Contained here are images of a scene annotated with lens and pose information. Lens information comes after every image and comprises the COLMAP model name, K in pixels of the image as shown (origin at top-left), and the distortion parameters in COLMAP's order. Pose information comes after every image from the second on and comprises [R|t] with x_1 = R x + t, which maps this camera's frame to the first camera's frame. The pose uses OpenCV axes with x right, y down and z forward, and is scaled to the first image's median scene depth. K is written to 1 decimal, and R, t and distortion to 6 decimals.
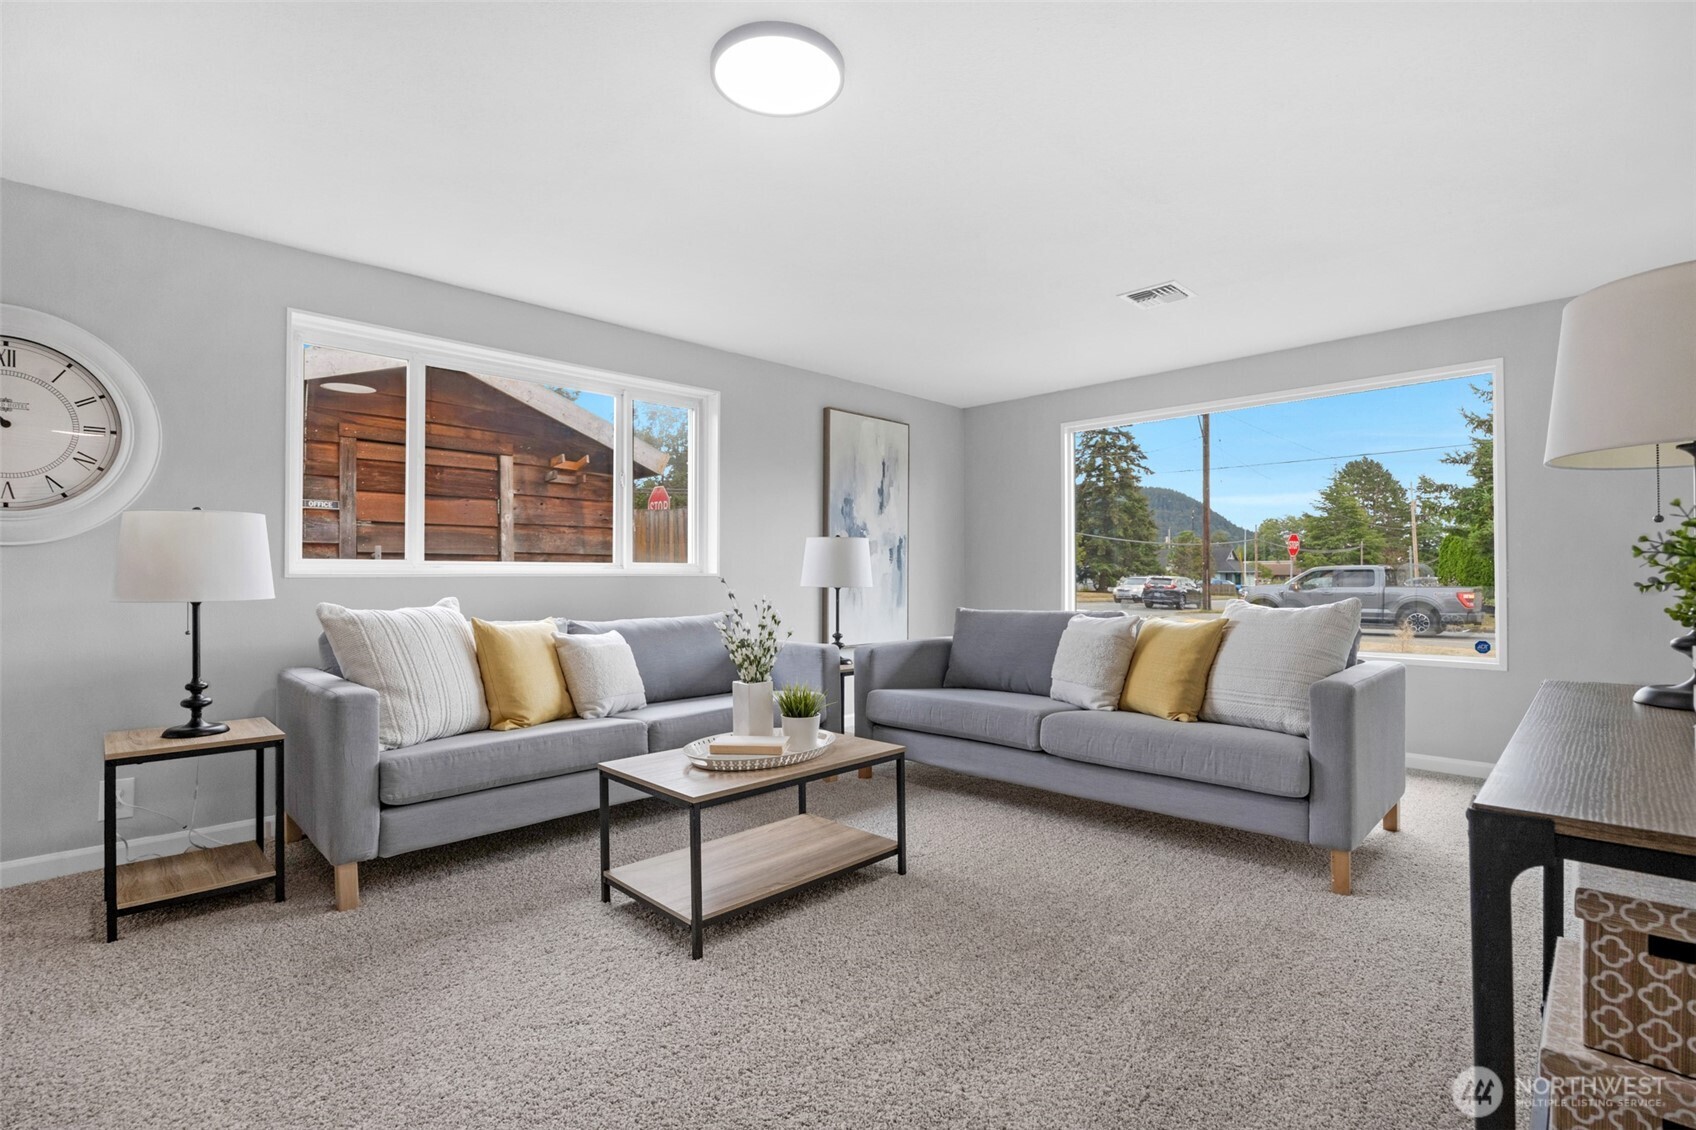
lens RADIAL K [[754.3, 0, 848.7], [0, 754.3, 572.2], [0, 0, 1]] dist [-0.011244, 0.000132]
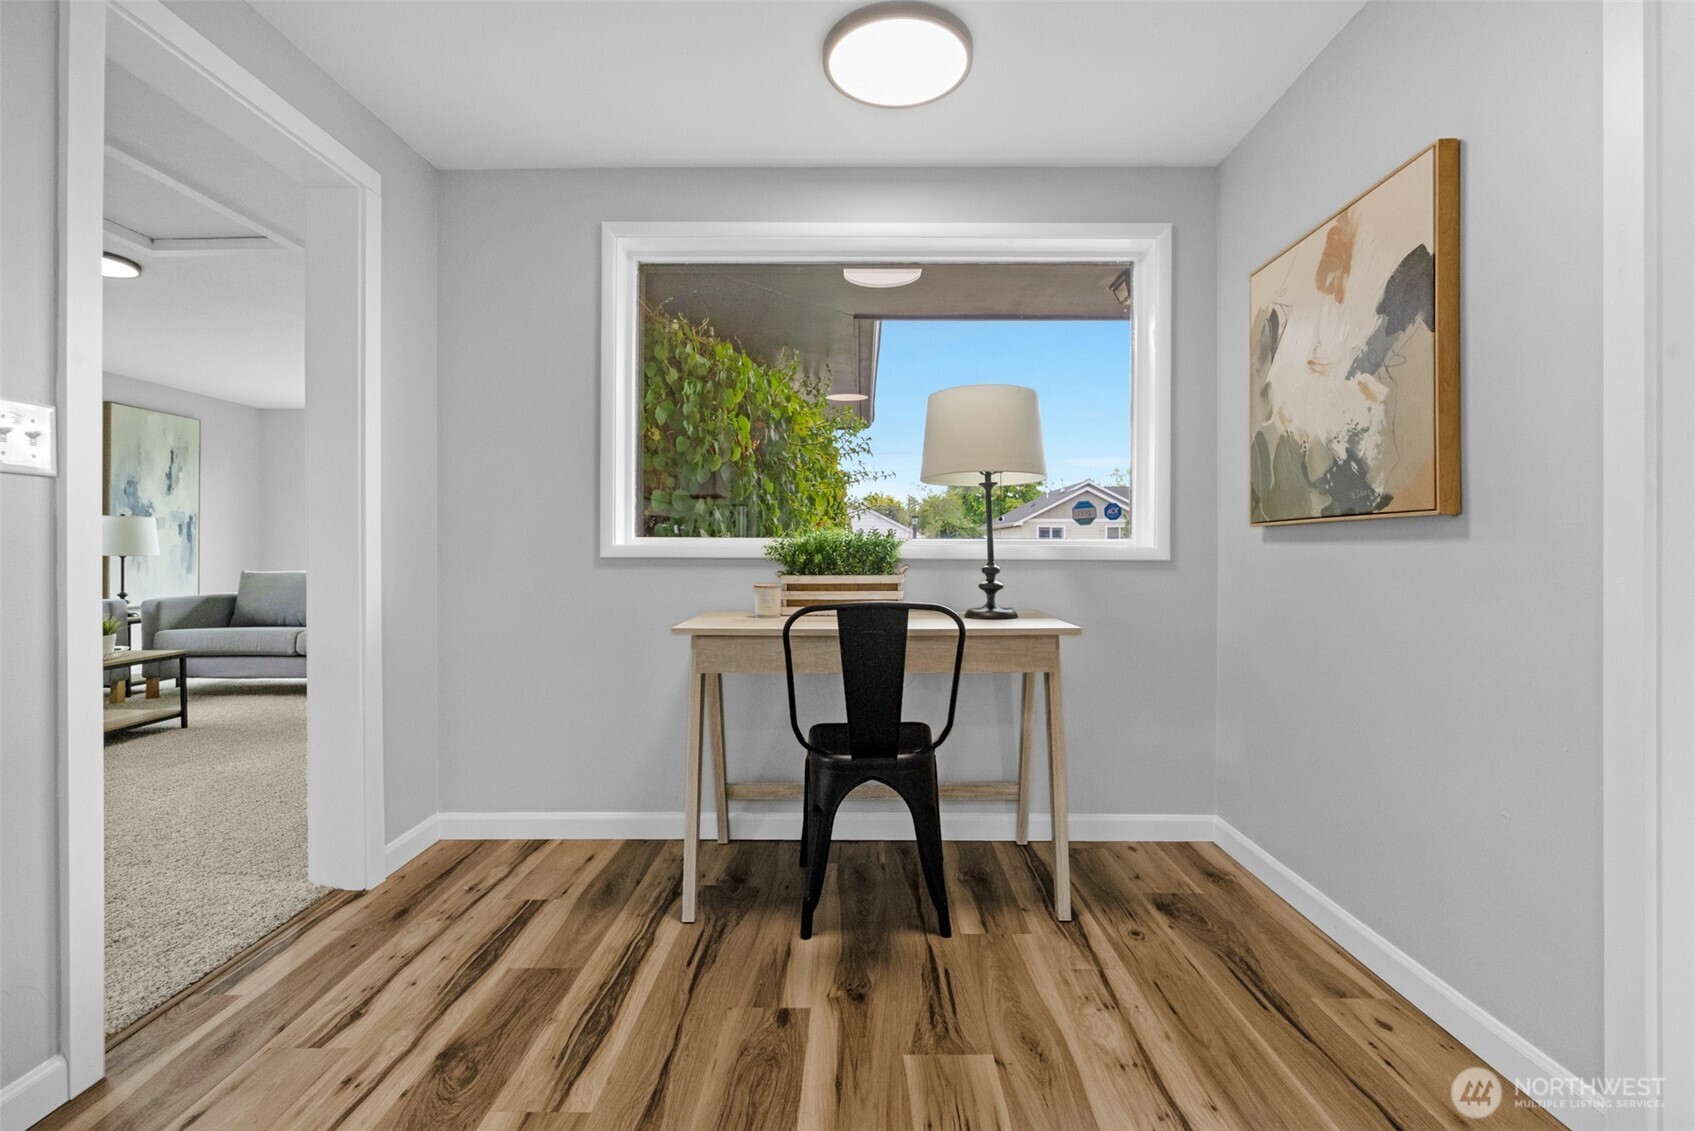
lens RADIAL K [[753.8, 0, 848.1], [0, 753.8, 553.4], [0, 0, 1]] dist [-0.011244, 0.000132]
pose [[0.712637, -0.000333, 0.701533, -0.022903], [-0.007259, 0.999943, 0.007848, -0.002516], [-0.701495, -0.010685, 0.712594, -0.664228]]
